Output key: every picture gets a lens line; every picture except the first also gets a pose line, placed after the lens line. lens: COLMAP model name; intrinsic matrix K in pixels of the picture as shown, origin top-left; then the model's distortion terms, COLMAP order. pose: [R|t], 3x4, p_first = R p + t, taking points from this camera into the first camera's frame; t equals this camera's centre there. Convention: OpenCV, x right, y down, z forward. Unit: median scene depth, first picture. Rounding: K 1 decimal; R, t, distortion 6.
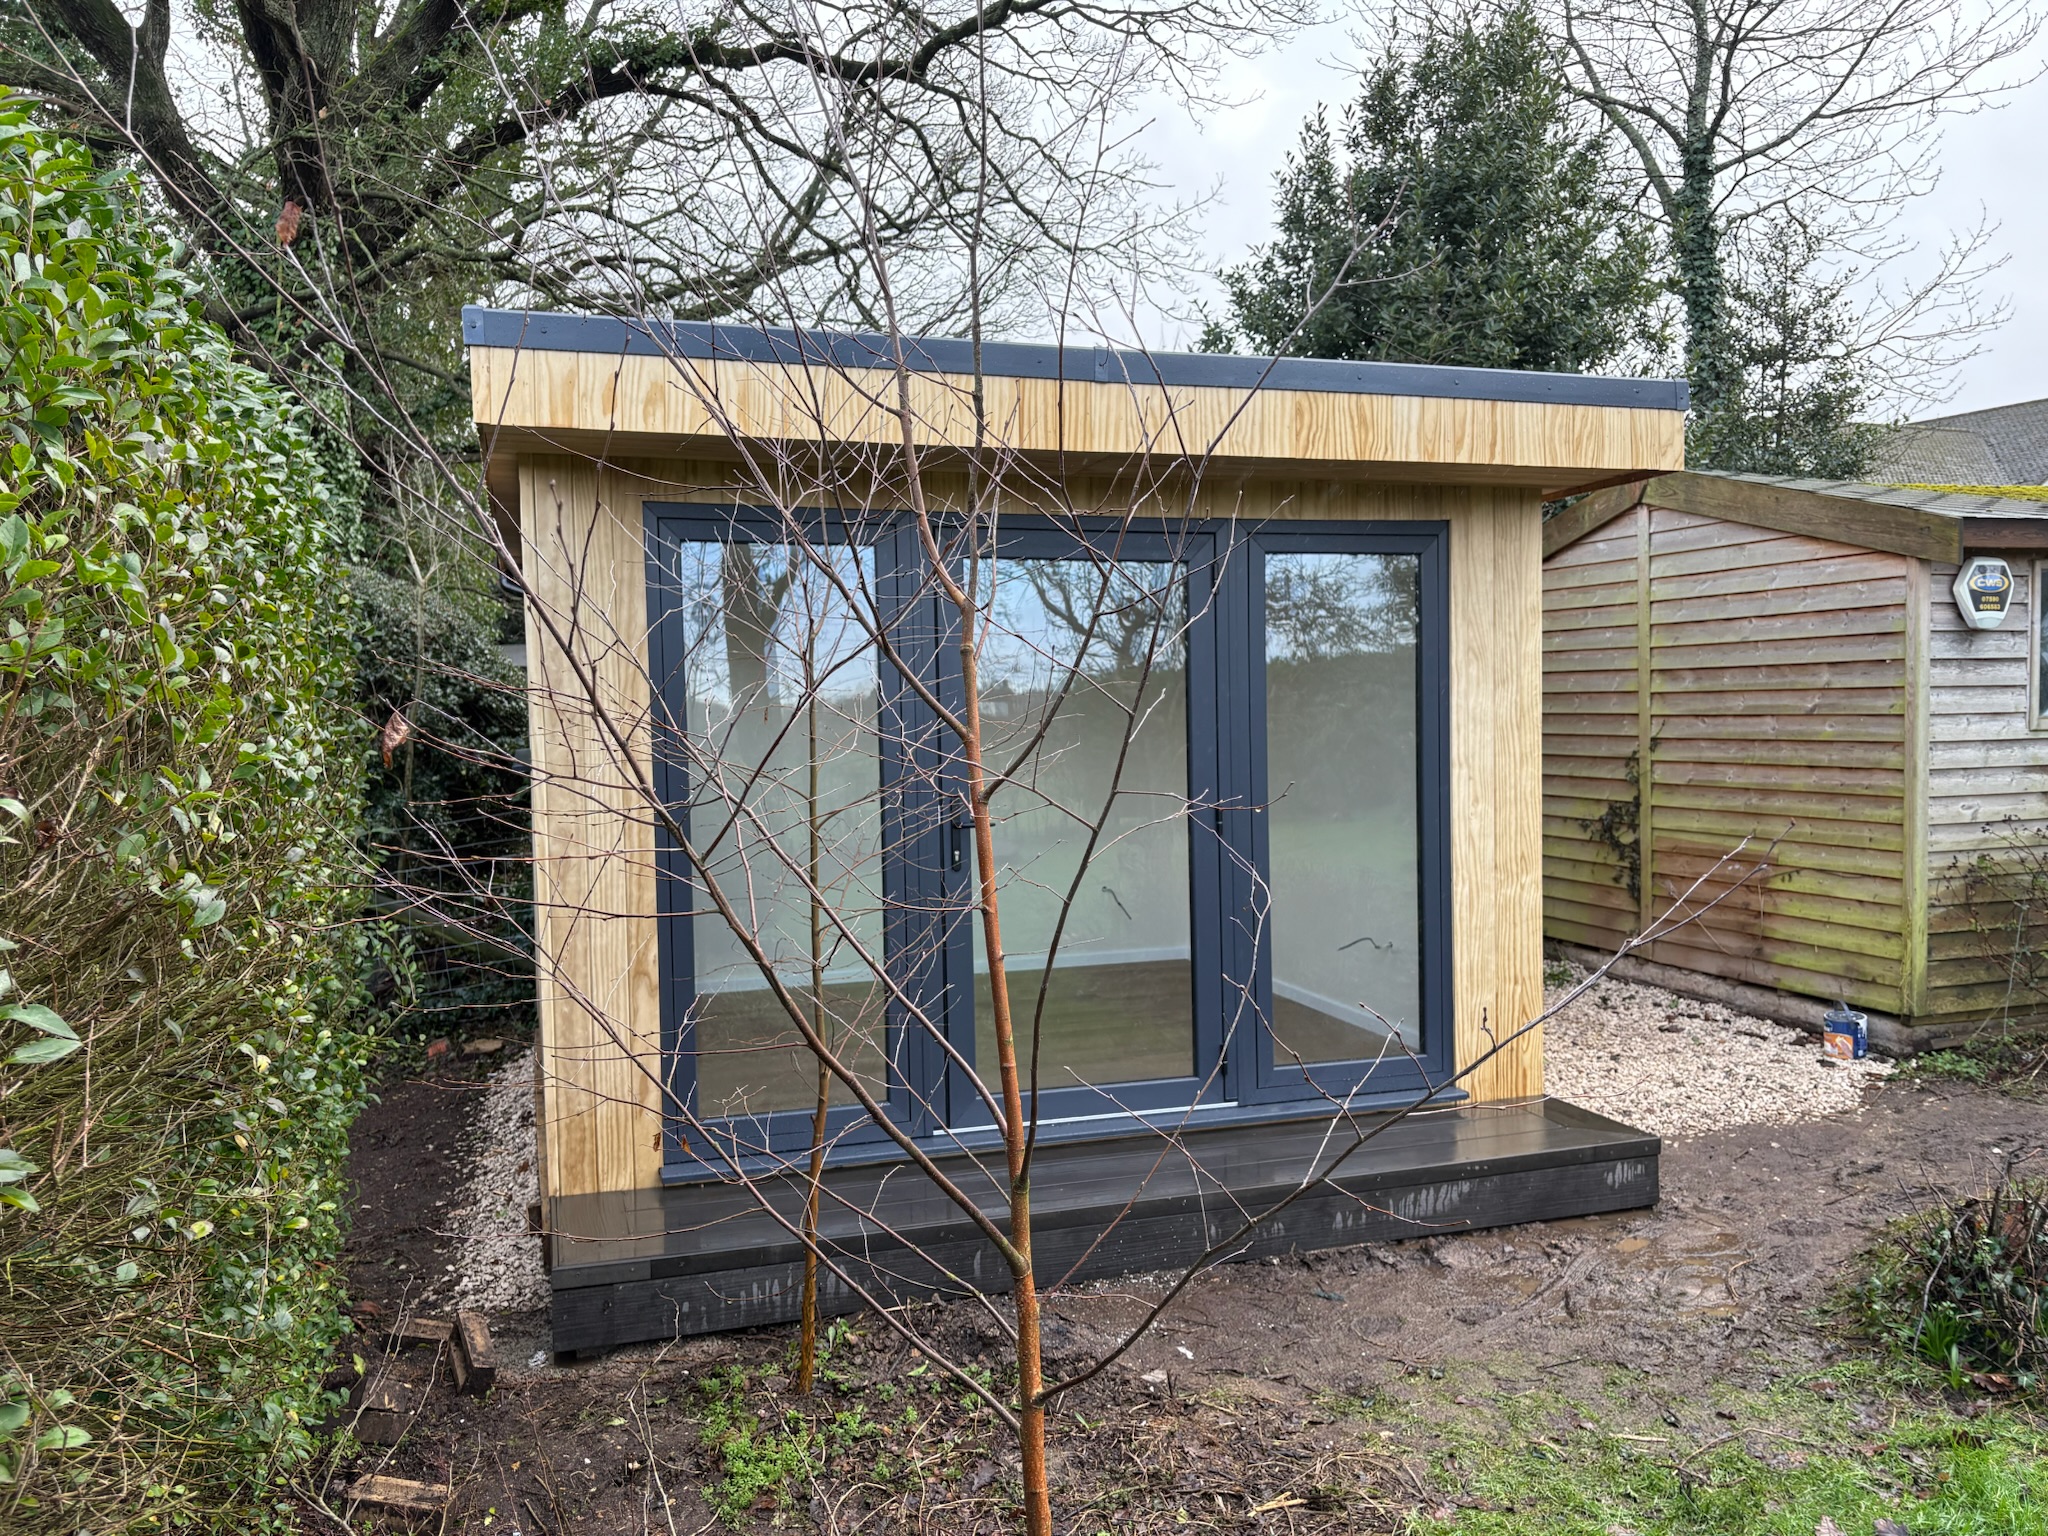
lens RADIAL K [[1548.7, 0, 1018.8], [0, 1548.7, 774.6], [0, 0, 1]] dist [0.018540, -0.001745]
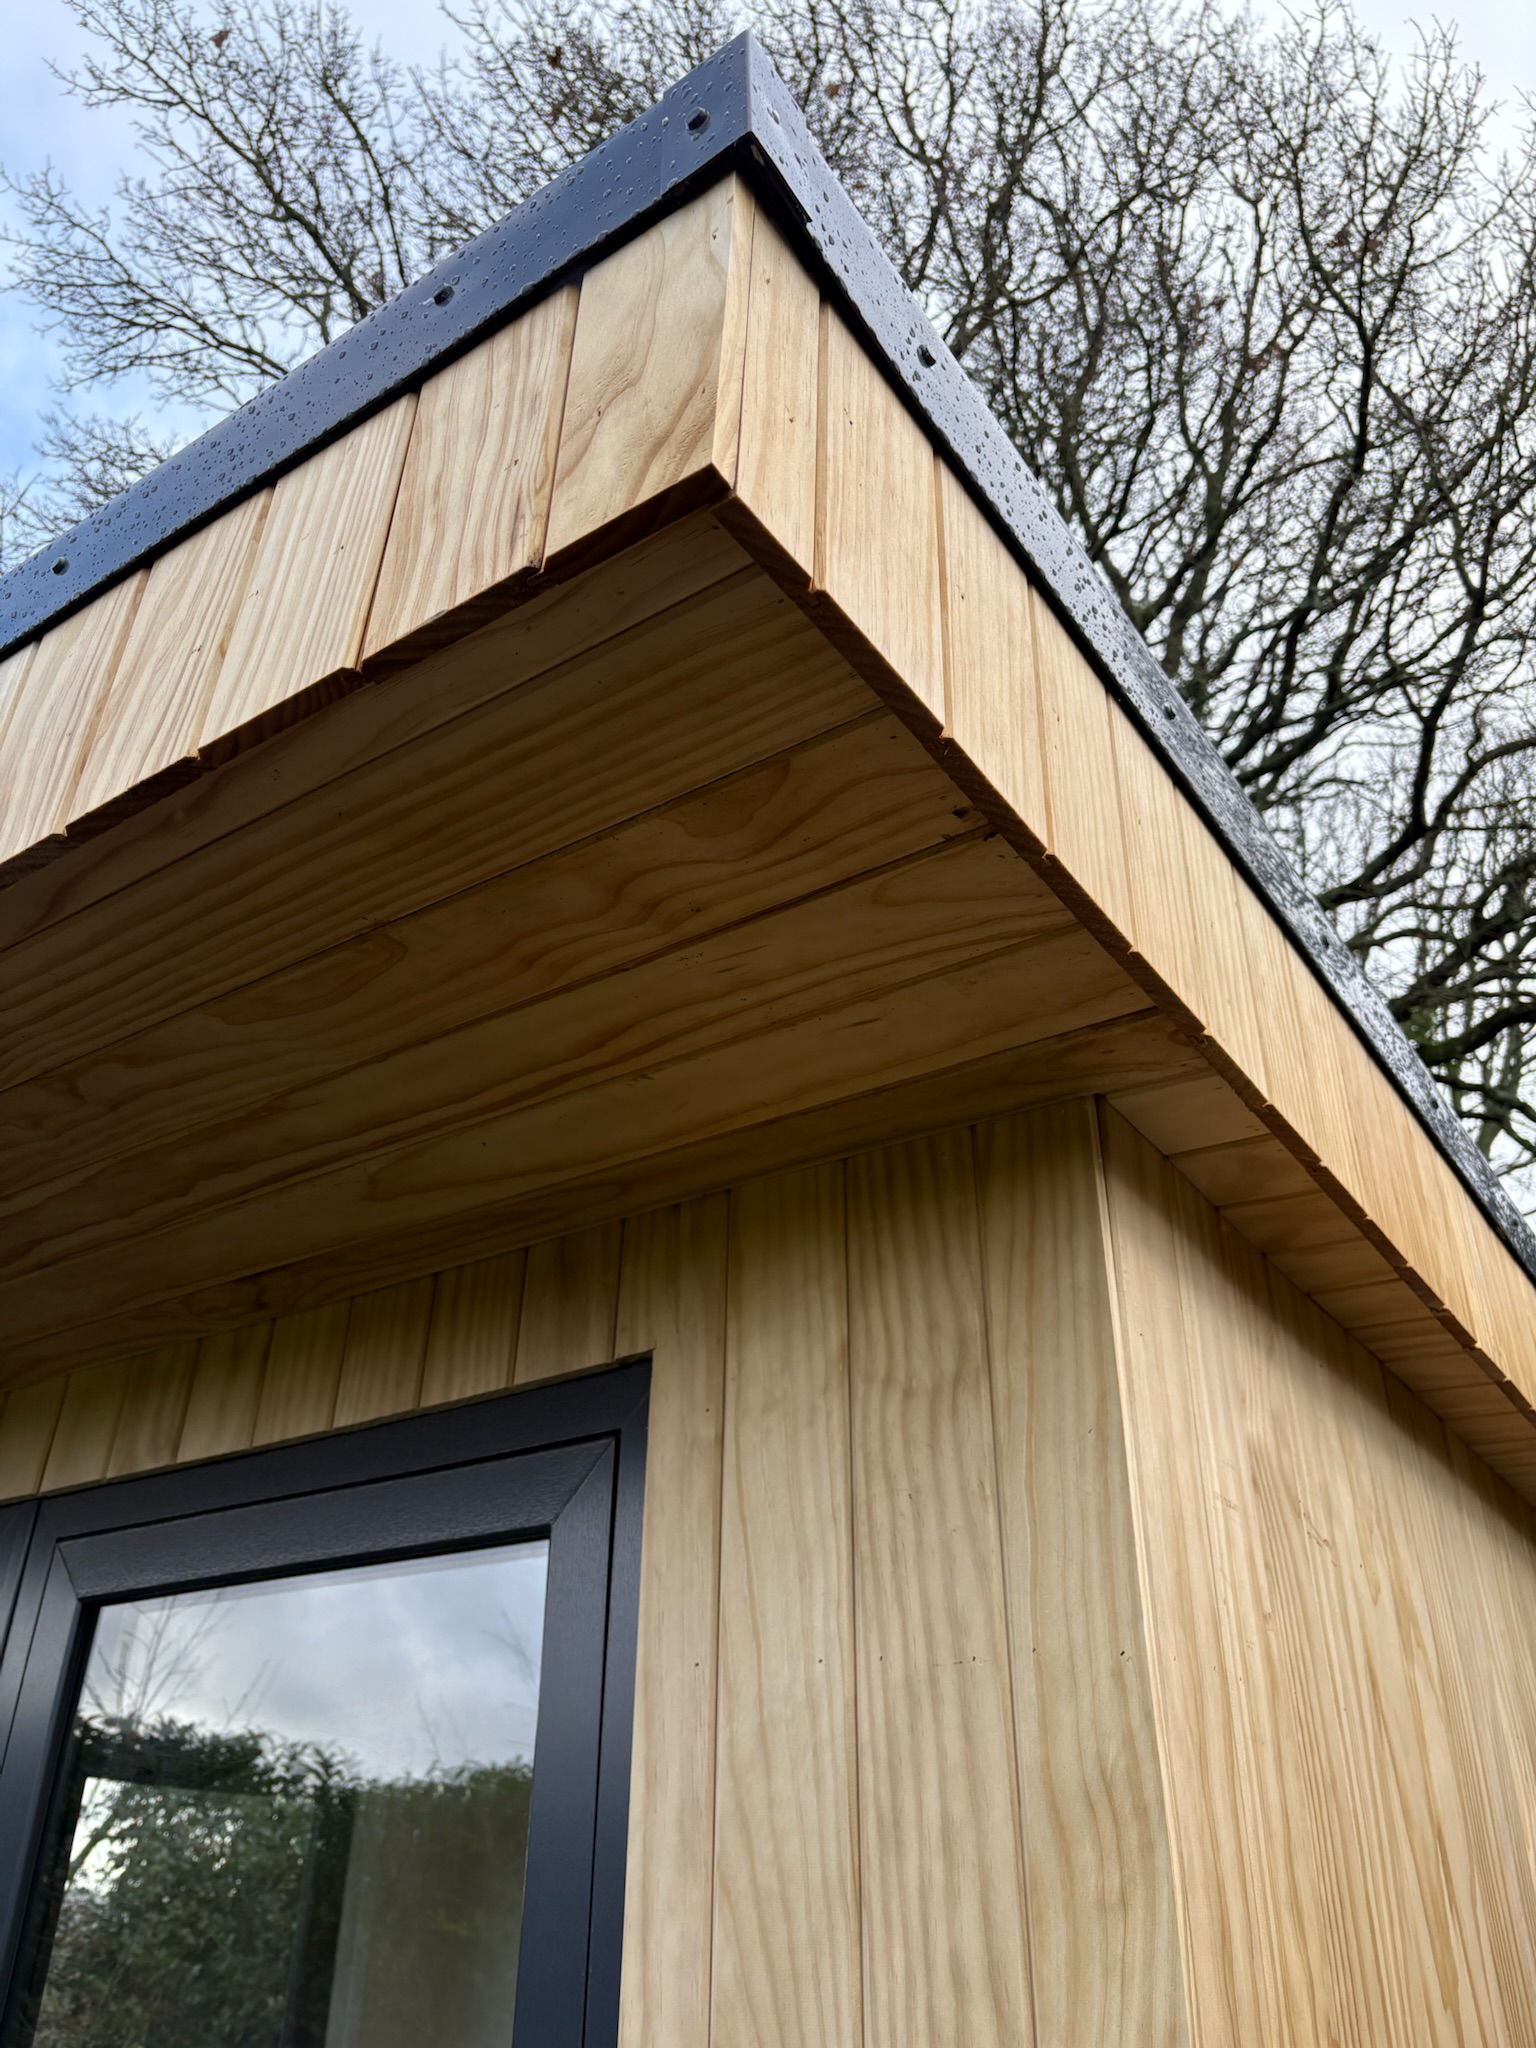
lens RADIAL K [[1552.3, 0, 760.3], [0, 1552.3, 1031.3], [0, 0, 1]] dist [0.047243, -0.045044]
pose [[0.619872, -0.377545, -0.687909, 0.451909], [-0.066249, 0.848340, -0.525291, -0.086510], [0.781902, 0.371186, 0.500850, 0.875140]]
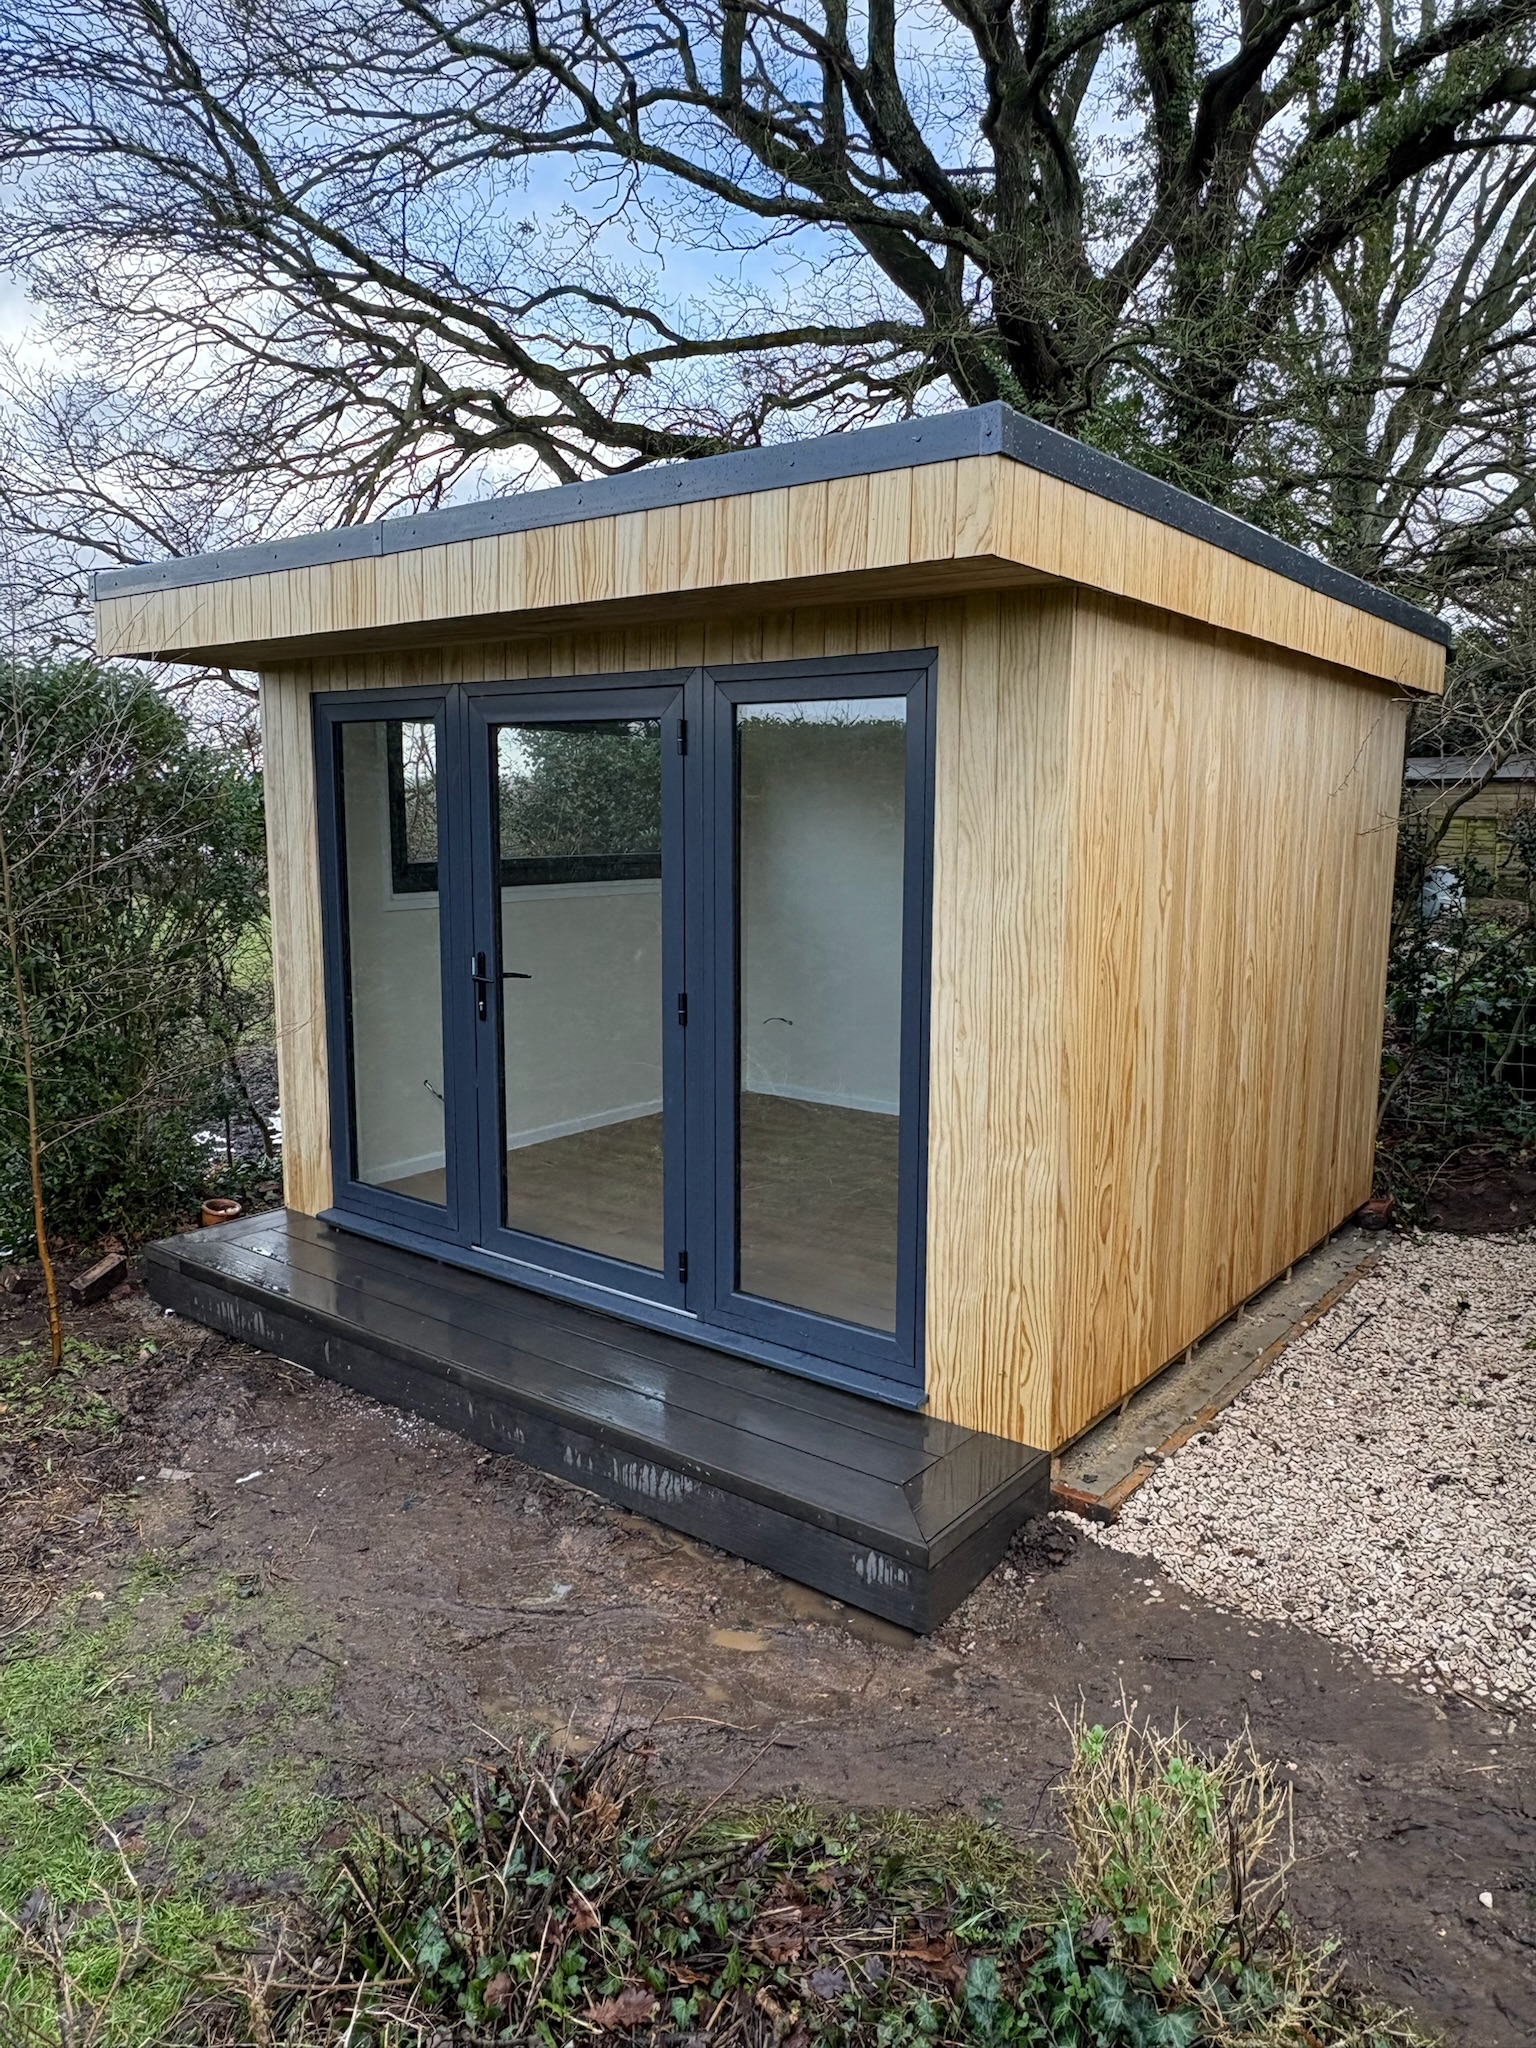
lens RADIAL K [[1383.9, 0, 770.7], [0, 1383.9, 1012.6], [0, 0, 1]] dist [-0.001012, 0.001092]
pose [[0.565562, 0.140142, -0.812712, 0.778607], [-0.053849, 0.989629, 0.133175, -0.075306], [0.822946, -0.031555, 0.567242, 0.554492]]
